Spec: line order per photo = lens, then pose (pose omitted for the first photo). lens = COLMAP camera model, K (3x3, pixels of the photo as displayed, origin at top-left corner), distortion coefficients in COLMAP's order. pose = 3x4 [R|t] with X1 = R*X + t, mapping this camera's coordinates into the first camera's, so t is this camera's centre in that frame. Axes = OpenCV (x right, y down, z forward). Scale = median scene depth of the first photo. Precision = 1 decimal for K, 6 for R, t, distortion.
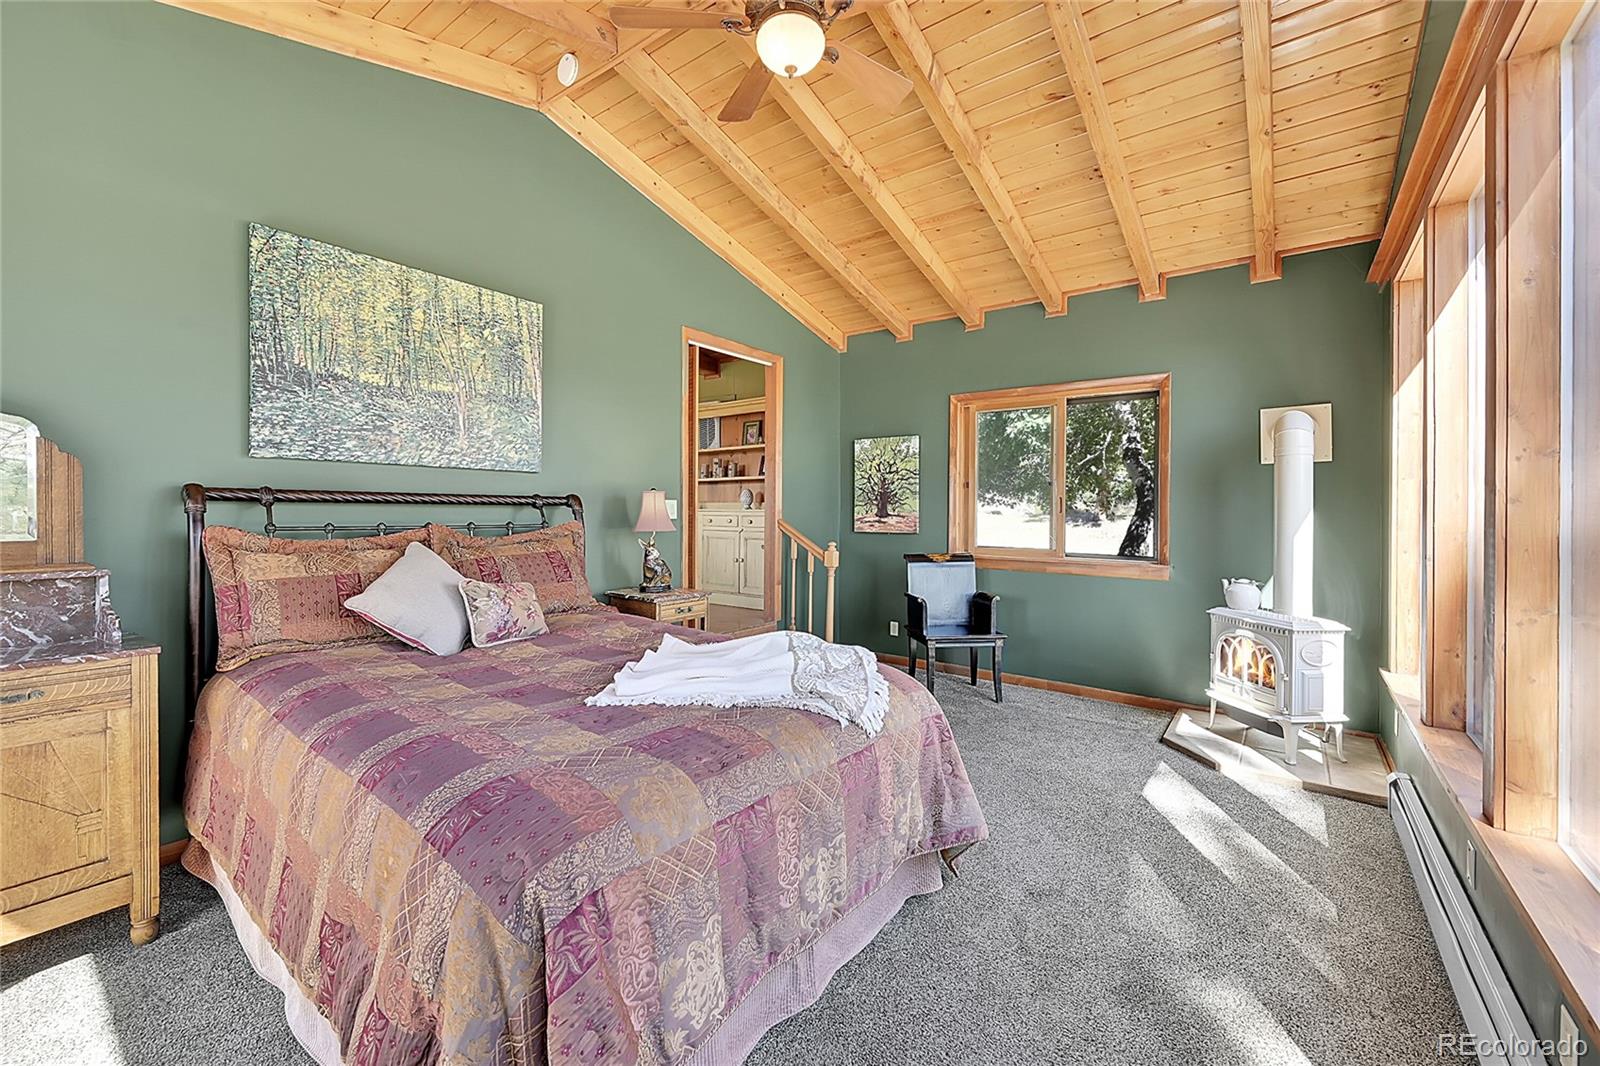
lens RADIAL K [[643.2, 0, 797.5], [0, 643.2, 506.0], [0, 0, 1]] dist [-0.003739, 0.000063]
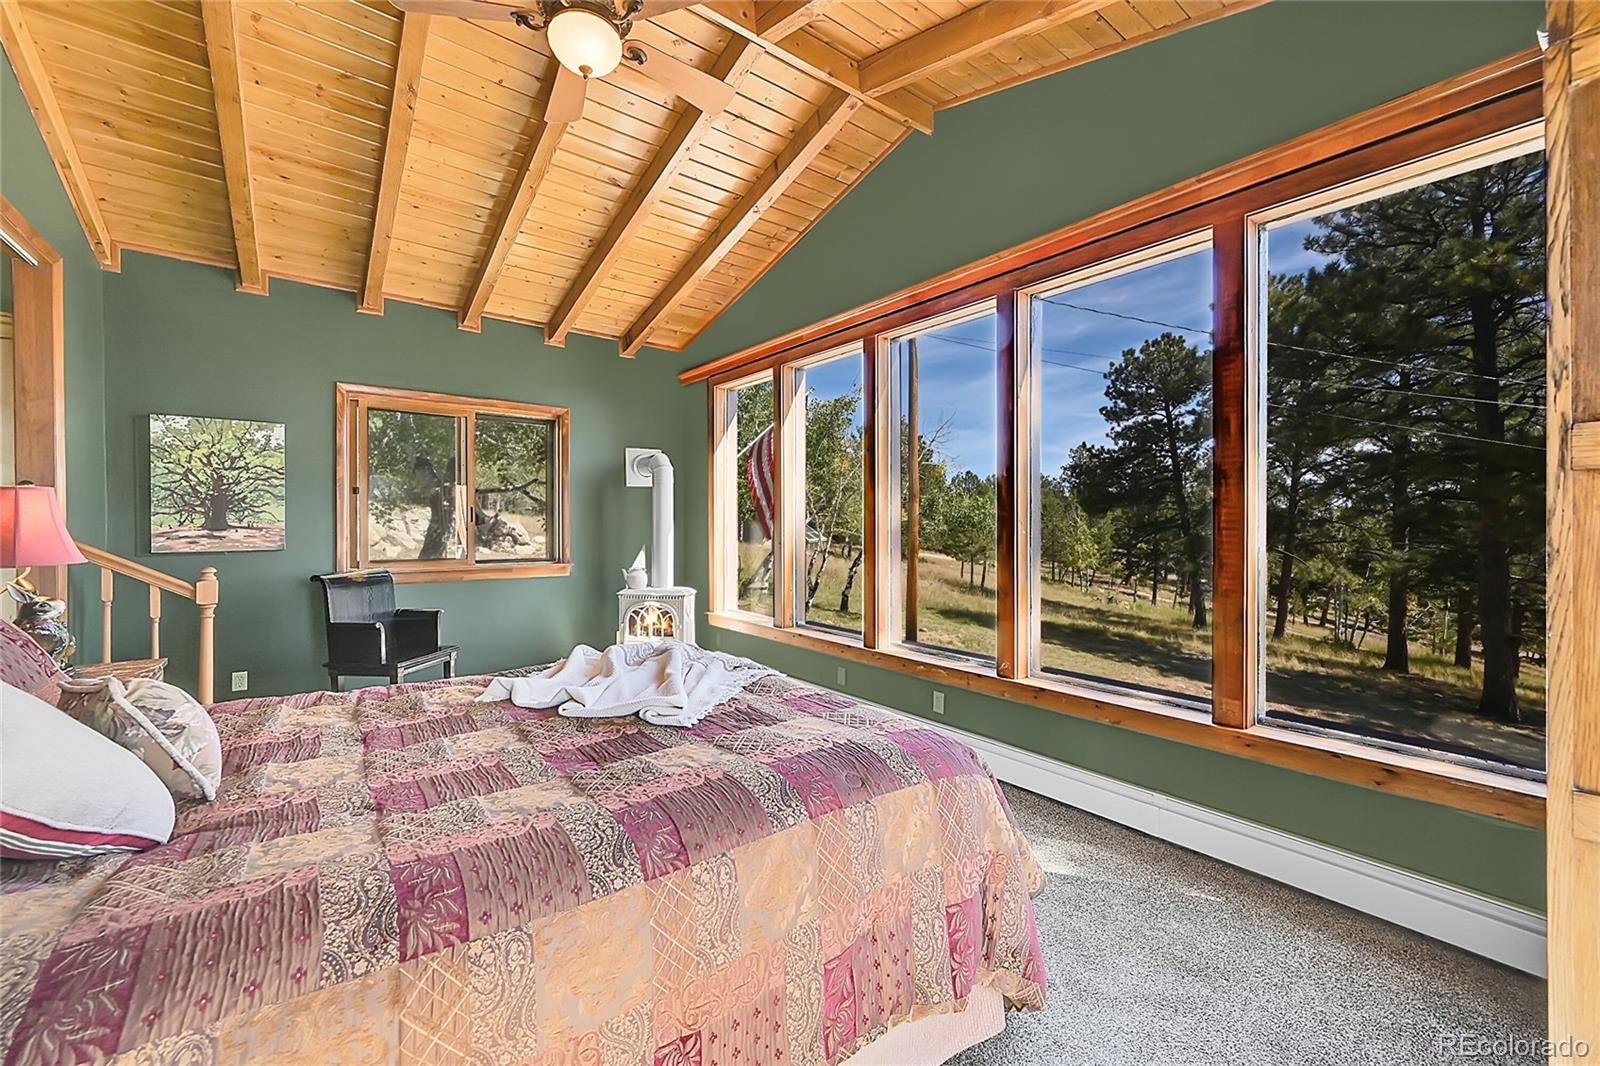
lens RADIAL K [[643.2, 0, 815.5], [0, 643.2, 528.7], [0, 0, 1]] dist [-0.003739, 0.000063]
pose [[0.233785, -0.021961, 0.972040, -0.407653], [-0.007919, 0.999669, 0.024490, -0.006959], [-0.972256, -0.013423, 0.233533, 0.187935]]
